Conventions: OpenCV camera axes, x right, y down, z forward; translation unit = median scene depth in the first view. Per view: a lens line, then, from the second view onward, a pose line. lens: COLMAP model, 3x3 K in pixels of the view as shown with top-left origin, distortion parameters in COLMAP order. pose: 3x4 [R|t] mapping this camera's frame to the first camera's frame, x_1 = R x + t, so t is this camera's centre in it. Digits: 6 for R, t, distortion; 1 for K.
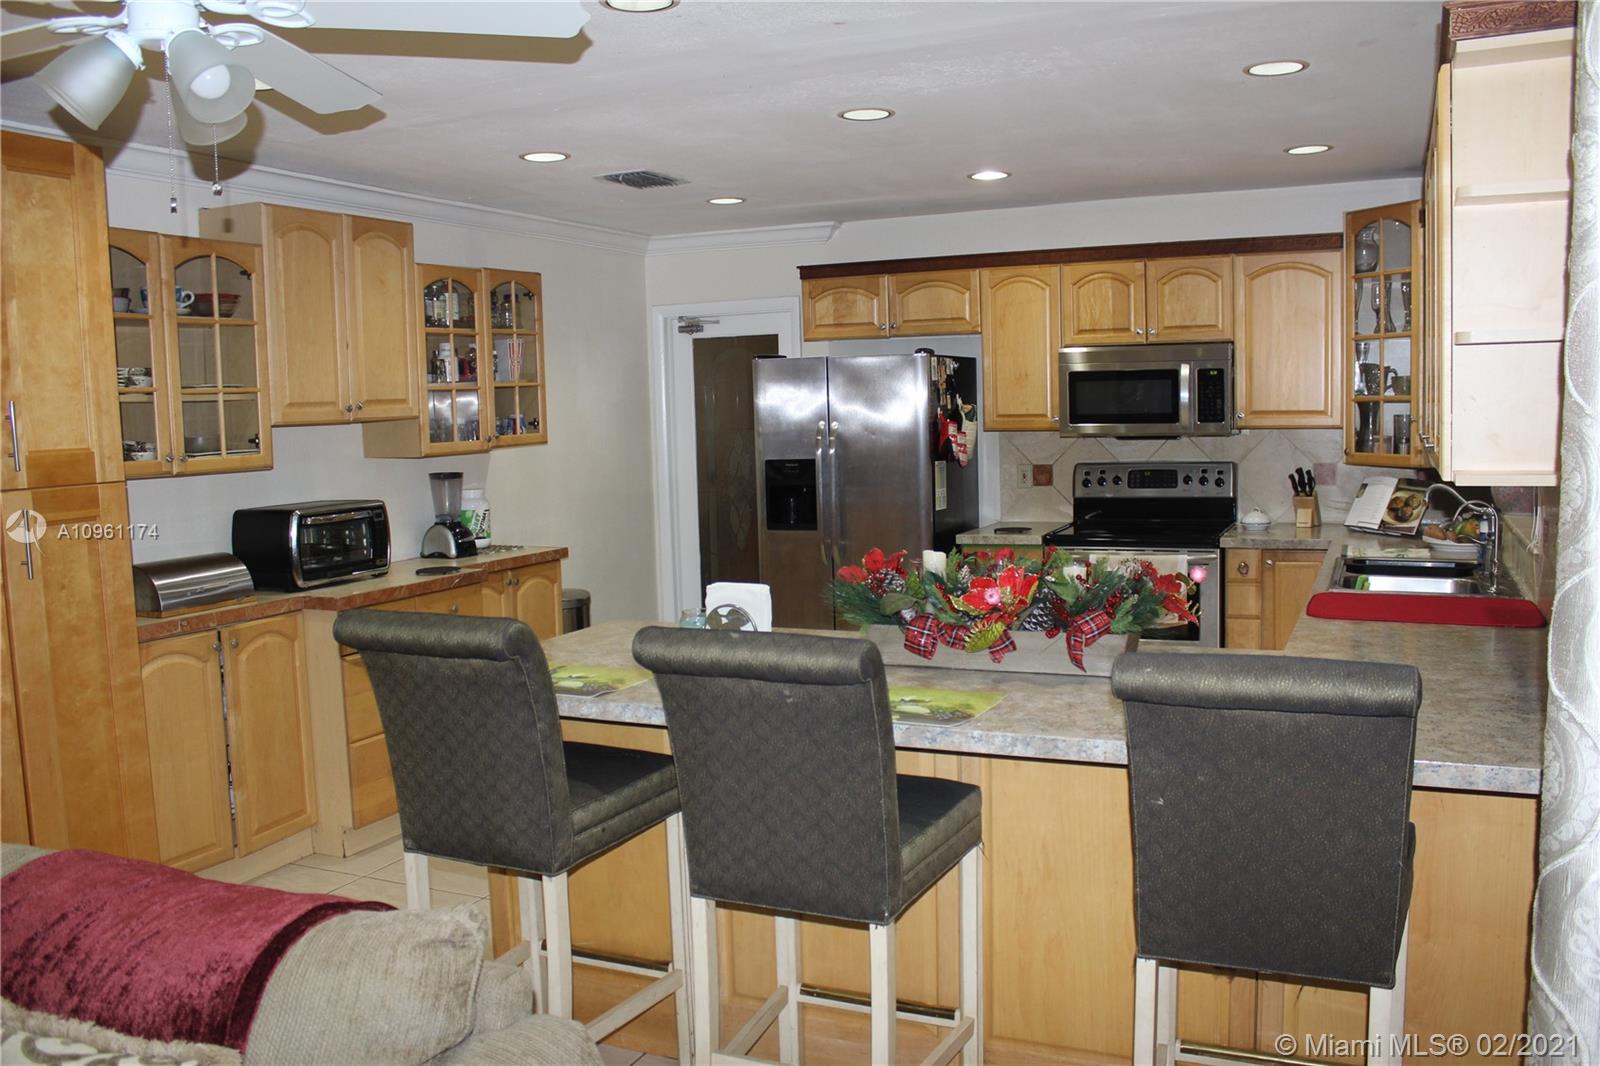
lens RADIAL K [[1334.9, 0, 805.4], [0, 1334.9, 540.0], [0, 0, 1]] dist [-0.149088, 0.106949]
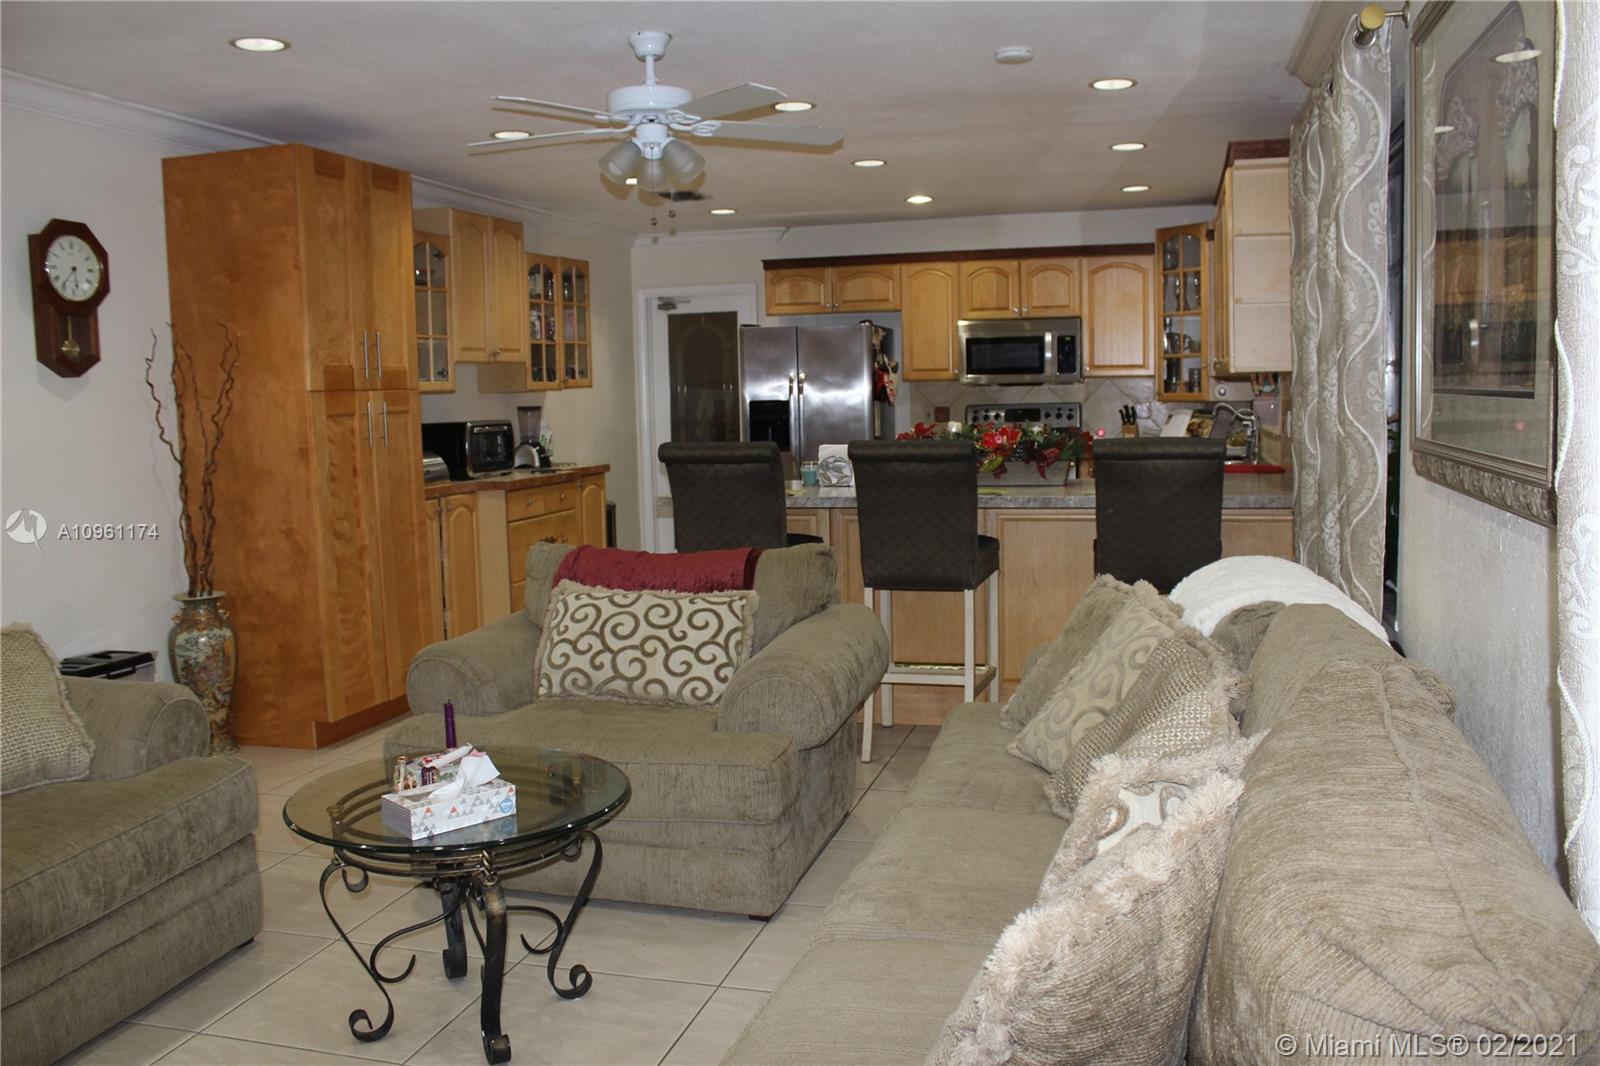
lens RADIAL K [[1334.9, 0, 805.9], [0, 1334.9, 525.6], [0, 0, 1]] dist [-0.149088, 0.106949]
pose [[0.987250, -0.012164, 0.158711, -0.204618], [0.013305, 0.999893, -0.006129, 0.082456], [-0.158620, 0.008163, 0.987306, -0.382993]]
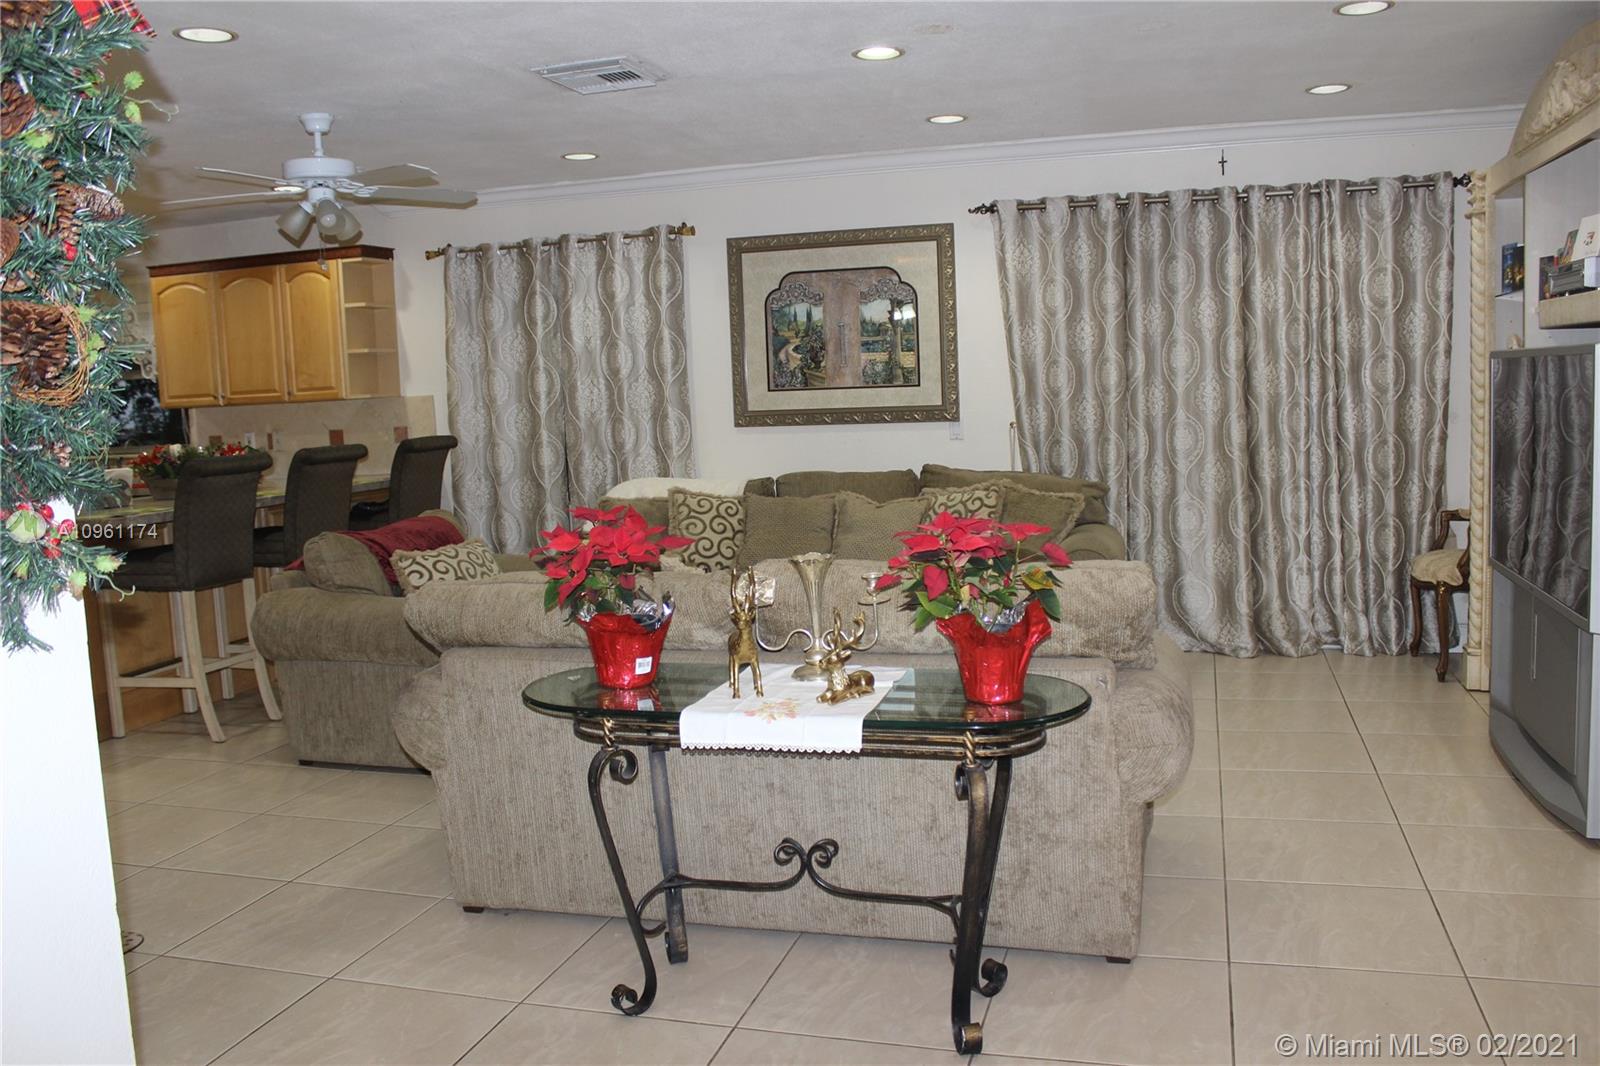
lens RADIAL K [[1334.9, 0, 803.3], [0, 1334.9, 537.9], [0, 0, 1]] dist [-0.149088, 0.106949]
pose [[-0.141547, -0.081184, 0.986597, -1.113020], [0.147545, 0.983769, 0.102119, 0.047643], [-0.978874, 0.160022, -0.127271, 0.177478]]
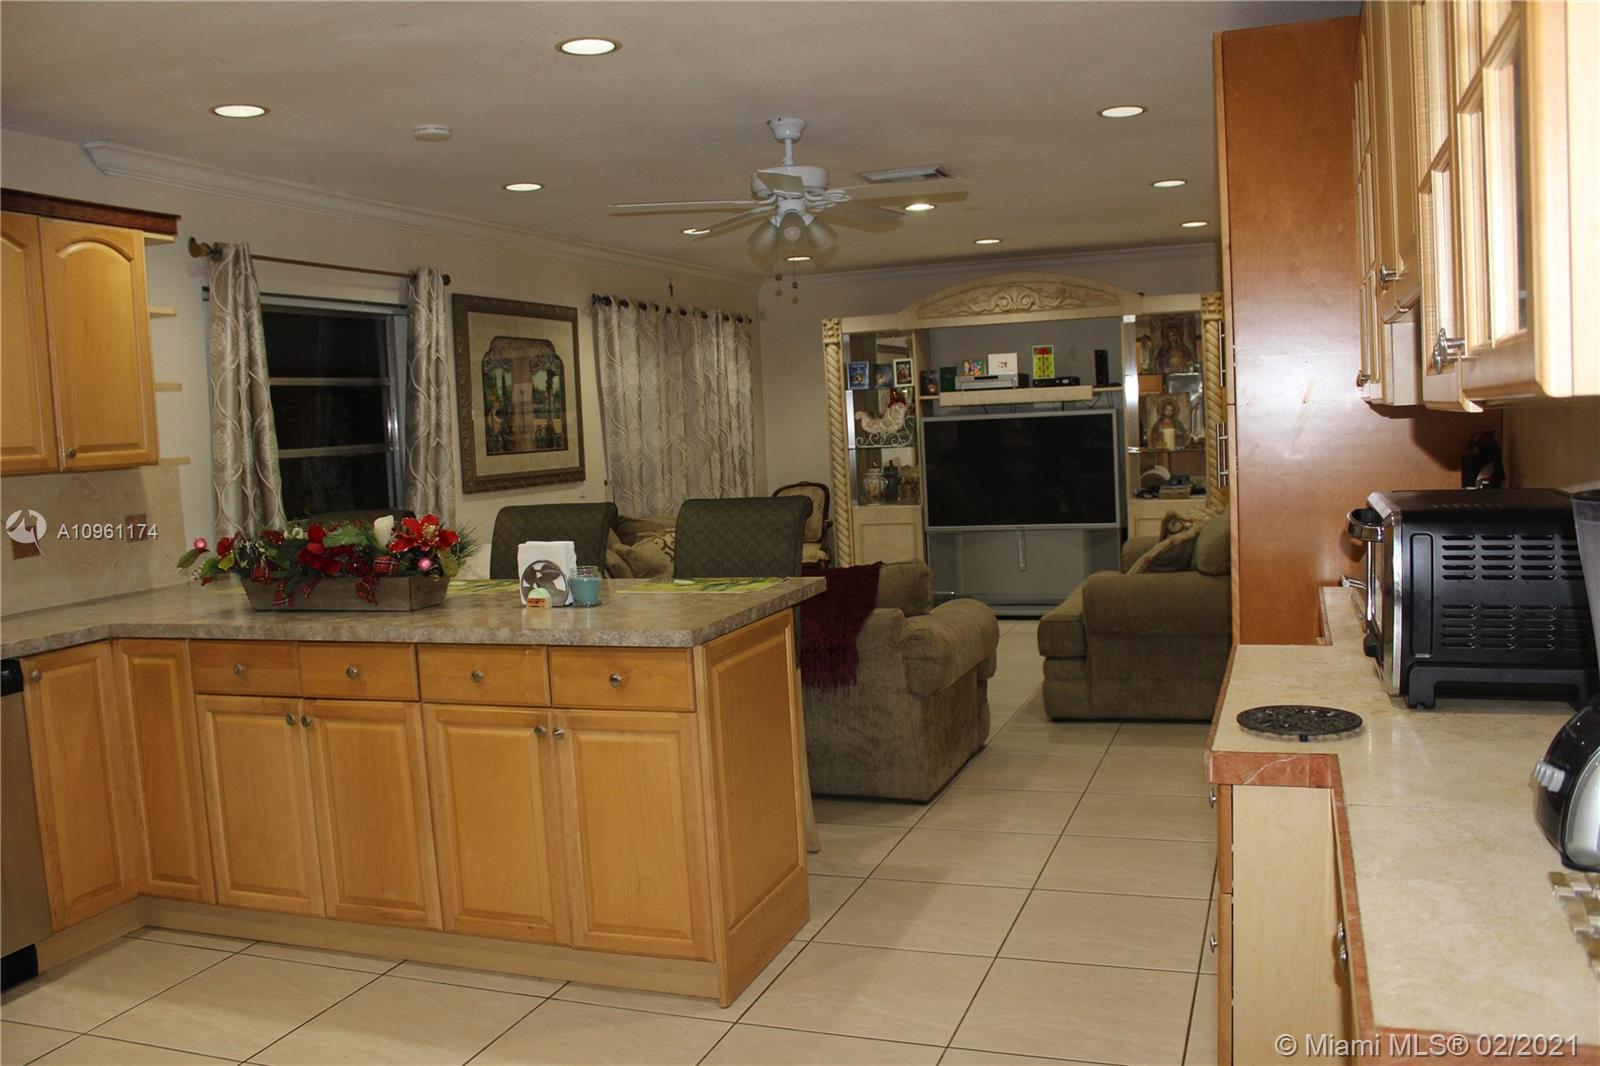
lens RADIAL K [[1334.9, 0, 799.6], [0, 1334.9, 535.2], [0, 0, 1]] dist [-0.149088, 0.106949]
pose [[-0.992945, 0.086046, -0.081588, -0.083215], [0.069190, 0.979214, 0.190663, -0.098050], [0.096298, 0.183672, -0.978259, 1.204713]]
